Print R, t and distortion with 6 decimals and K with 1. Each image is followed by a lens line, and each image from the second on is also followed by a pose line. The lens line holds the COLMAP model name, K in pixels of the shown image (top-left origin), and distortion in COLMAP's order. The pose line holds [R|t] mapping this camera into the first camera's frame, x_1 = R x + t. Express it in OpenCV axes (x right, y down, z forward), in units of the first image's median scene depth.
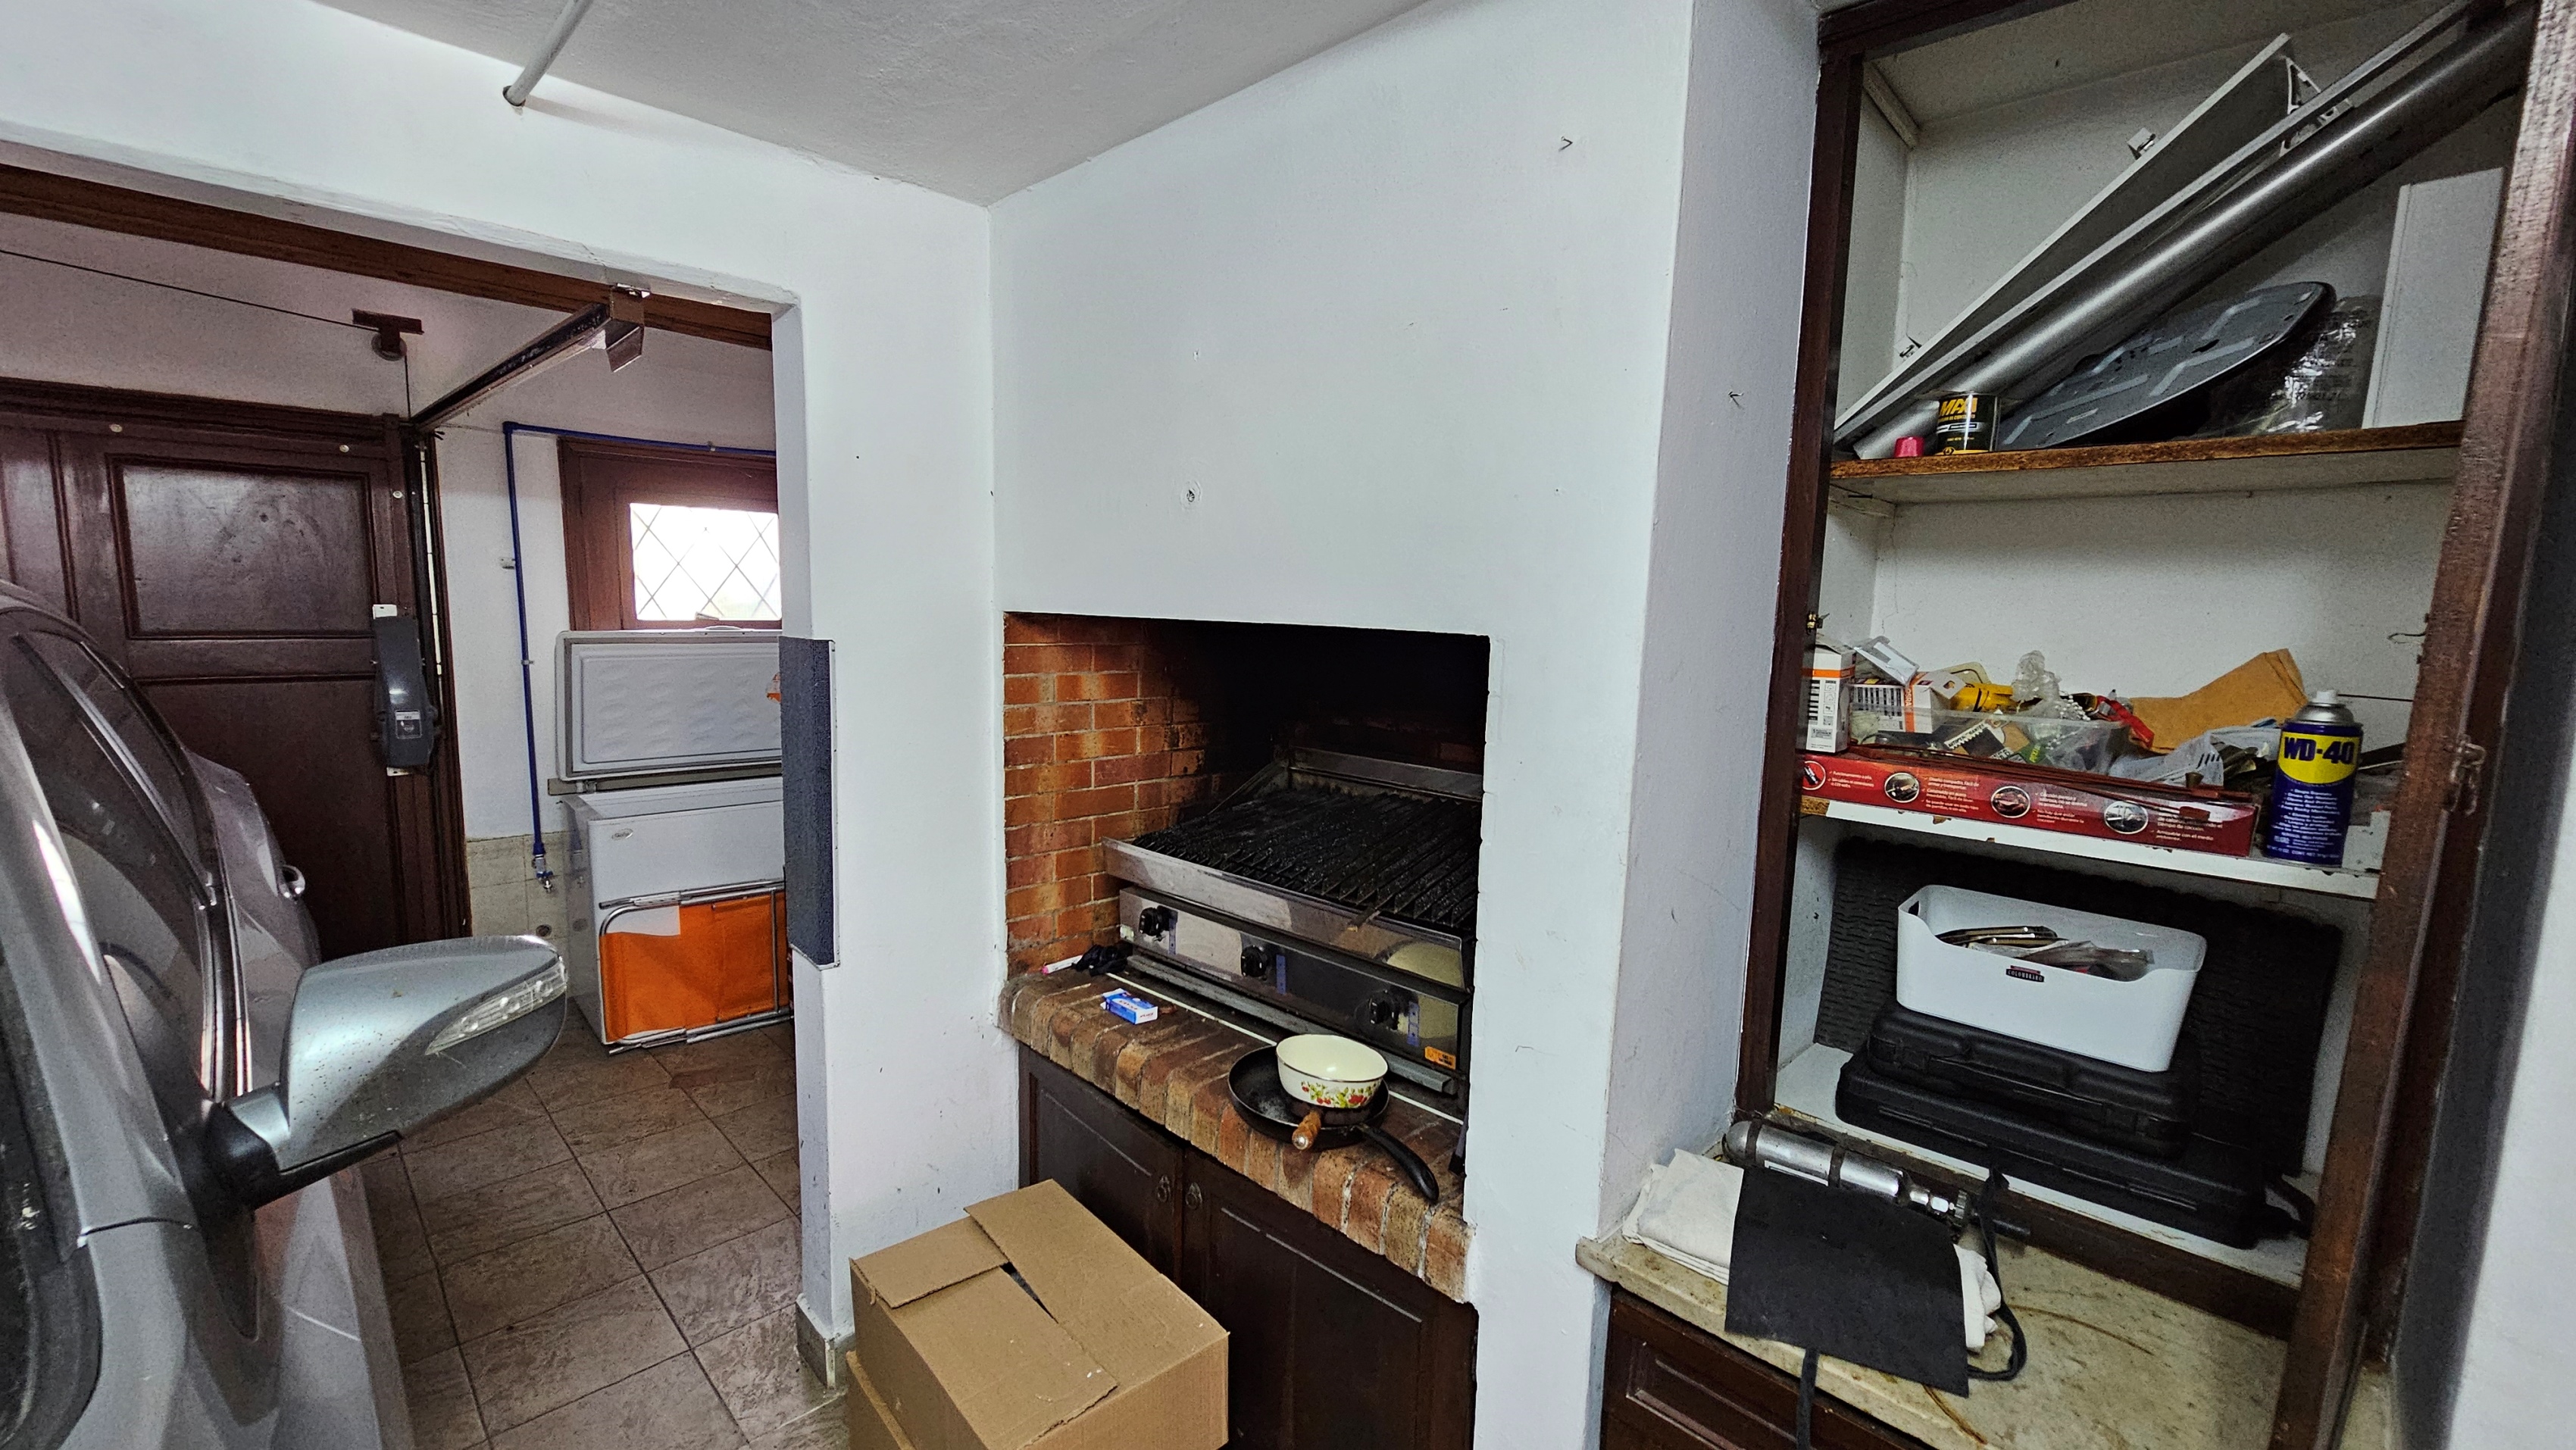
lens RADIAL K [[1056.8, 0, 1292.3], [0, 1056.8, 730.4], [0, 0, 1]] dist [-0.000638, 0.000761]
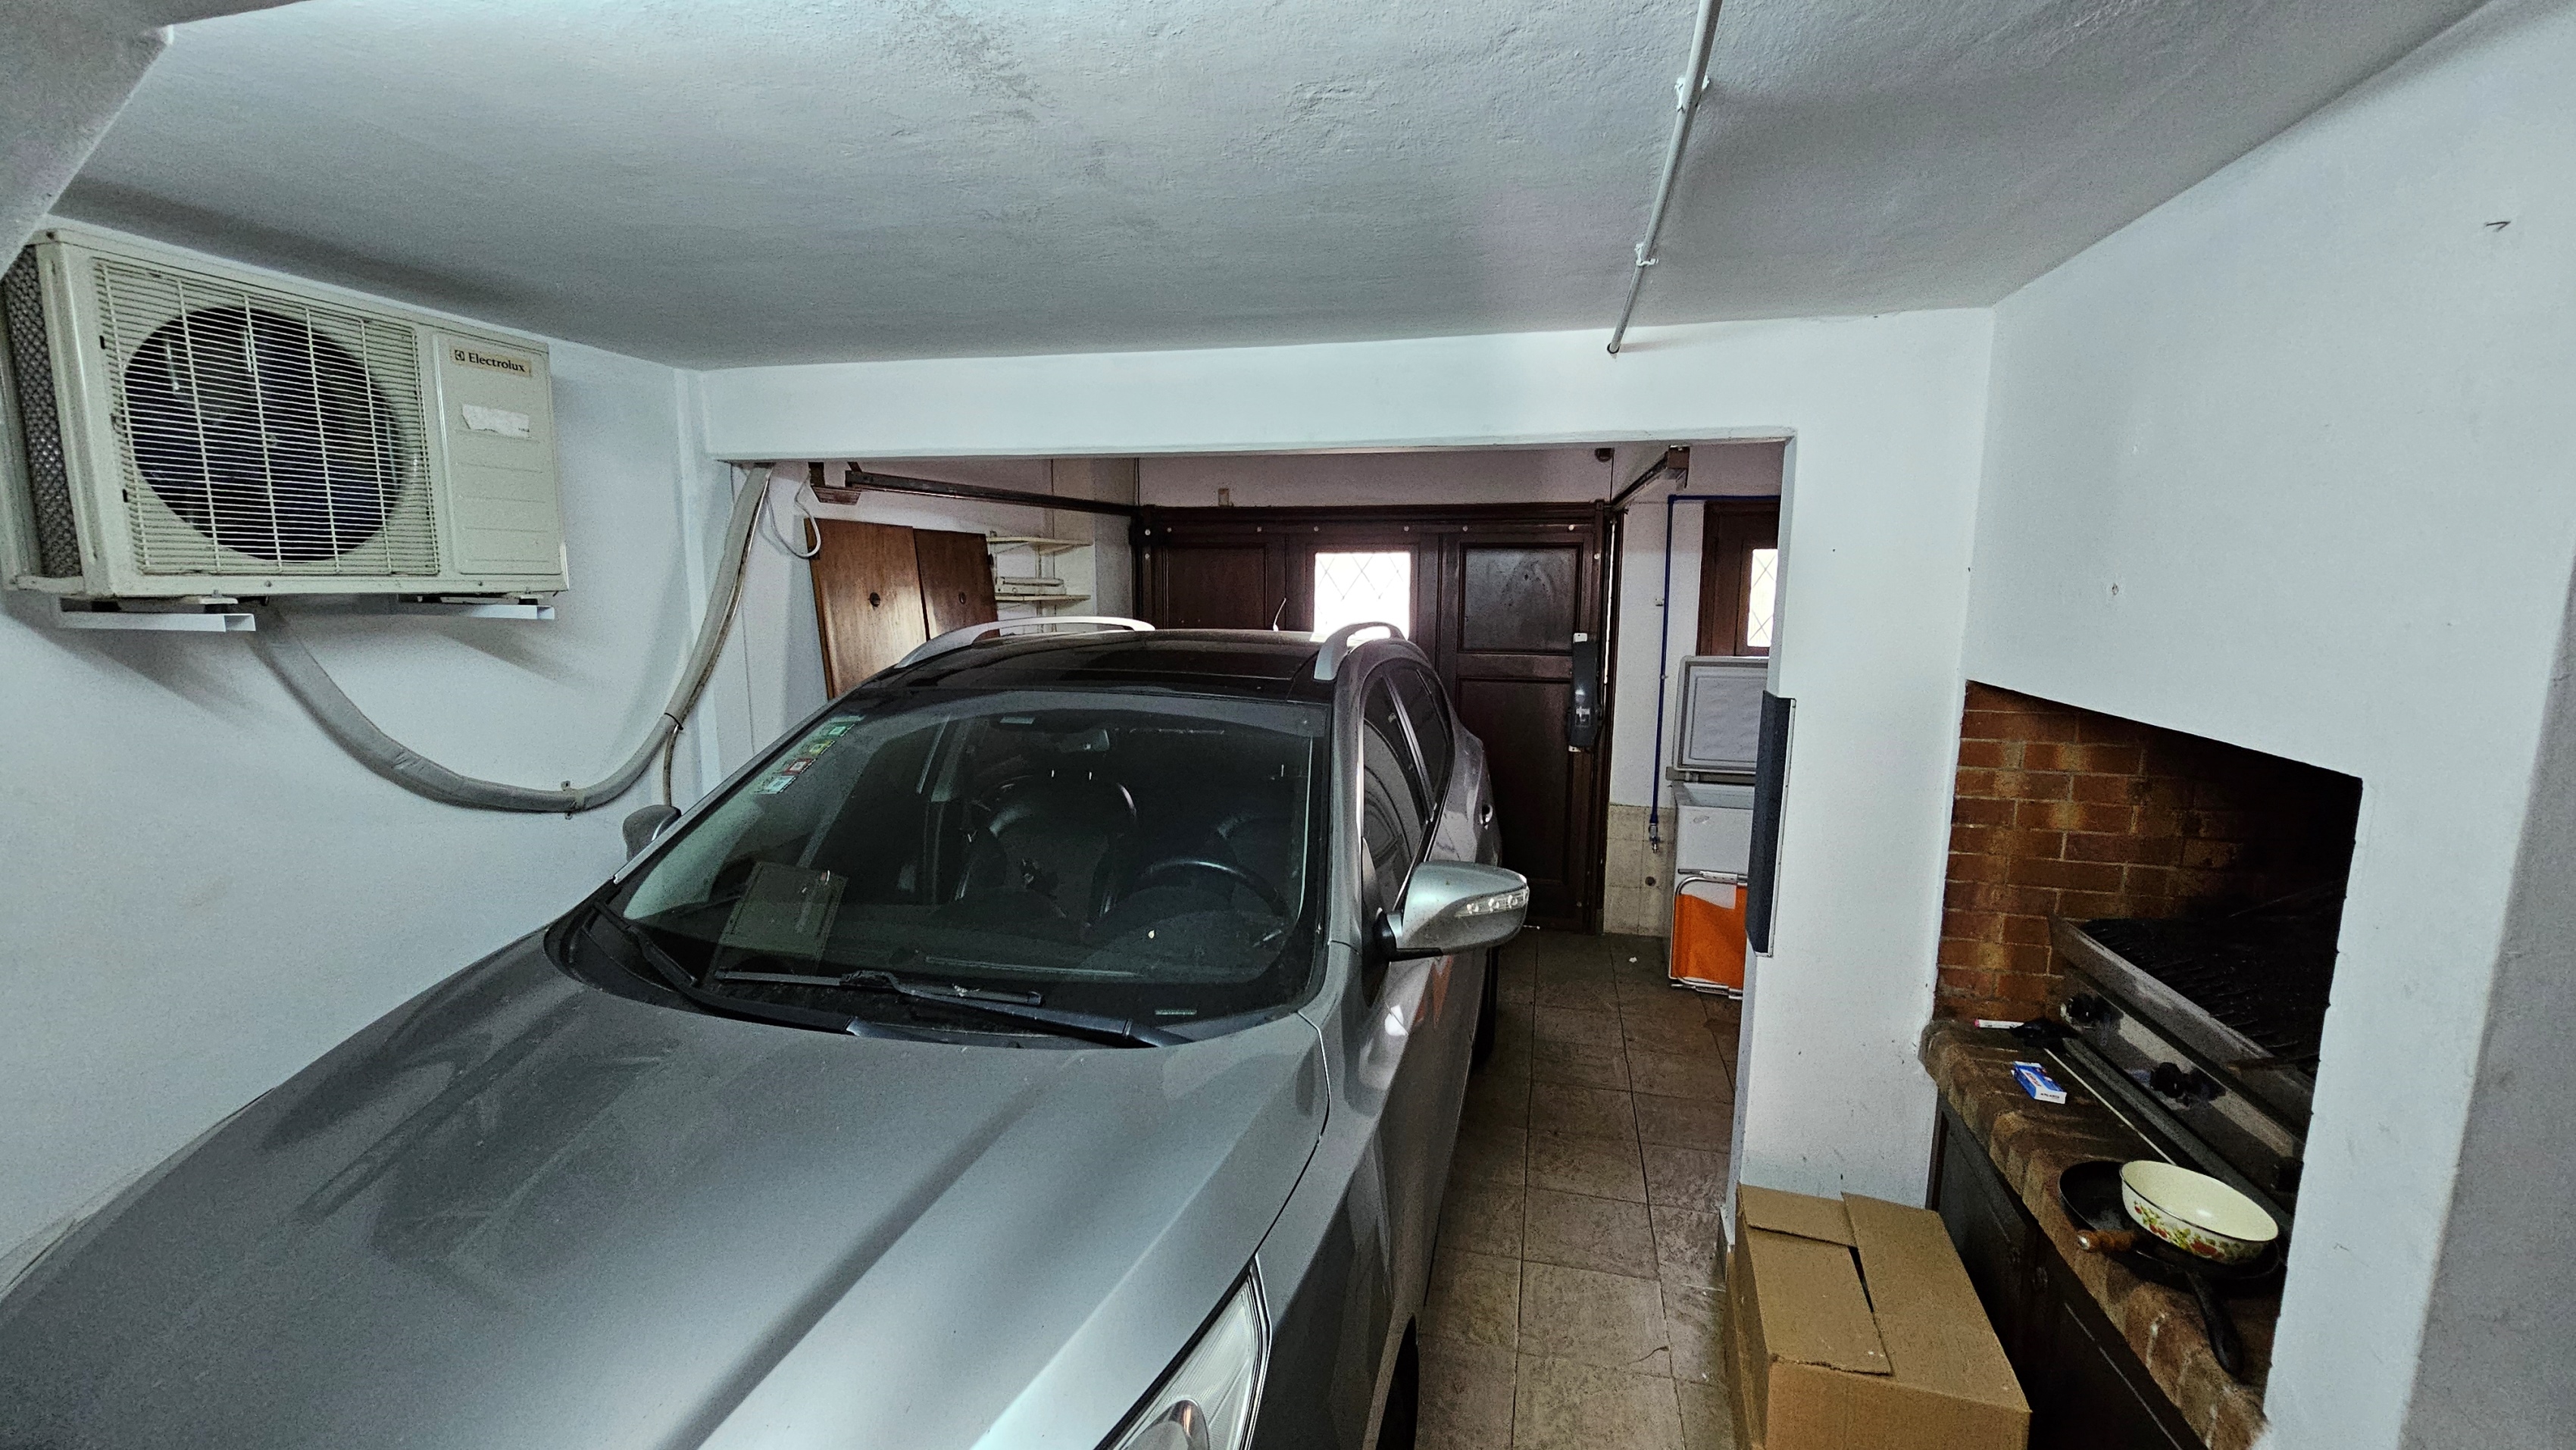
lens RADIAL K [[1056.8, 0, 1281.6], [0, 1056.8, 725.7], [0, 0, 1]] dist [-0.000638, 0.000761]
pose [[0.510306, 0.100922, -0.854050, 0.279750], [-0.100895, 0.993258, 0.057087, -0.054713], [0.854054, 0.057037, 0.517048, -0.138269]]
